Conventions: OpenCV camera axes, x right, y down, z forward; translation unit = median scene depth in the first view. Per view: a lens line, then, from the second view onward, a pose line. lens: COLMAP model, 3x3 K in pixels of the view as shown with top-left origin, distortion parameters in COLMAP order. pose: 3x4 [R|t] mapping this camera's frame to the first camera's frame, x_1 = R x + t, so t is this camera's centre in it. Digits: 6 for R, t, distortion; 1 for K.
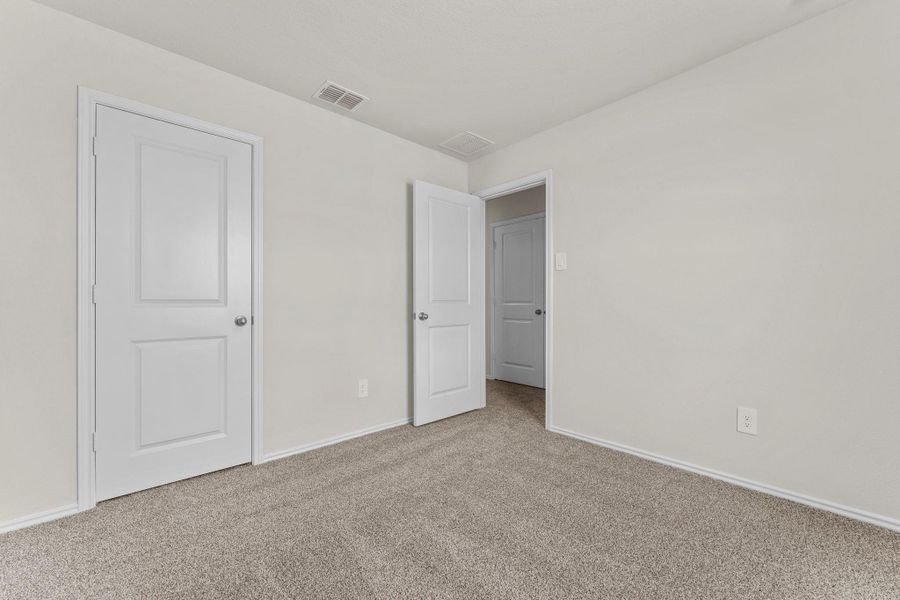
lens RADIAL K [[361.9, 0, 447.7], [0, 361.9, 301.4], [0, 0, 1]] dist [0.001499, 0.000030]
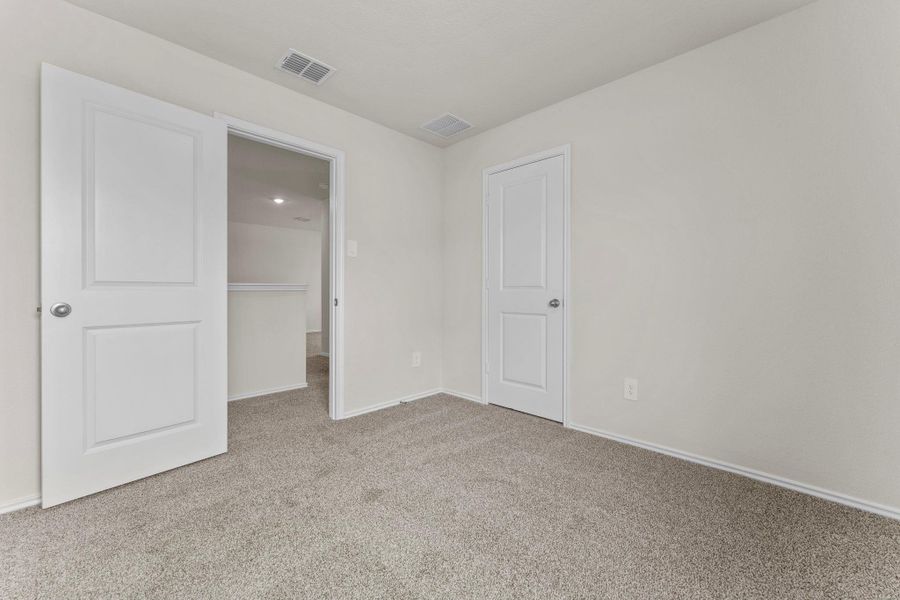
lens RADIAL K [[362.0, 0, 446.4], [0, 362.0, 287.4], [0, 0, 1]] dist [-0.002491, -0.000102]
pose [[0.057719, -0.000980, -0.998332, 0.638029], [0.001620, 0.999998, -0.000888, 0.001659], [0.998332, -0.001566, 0.057720, 0.575588]]
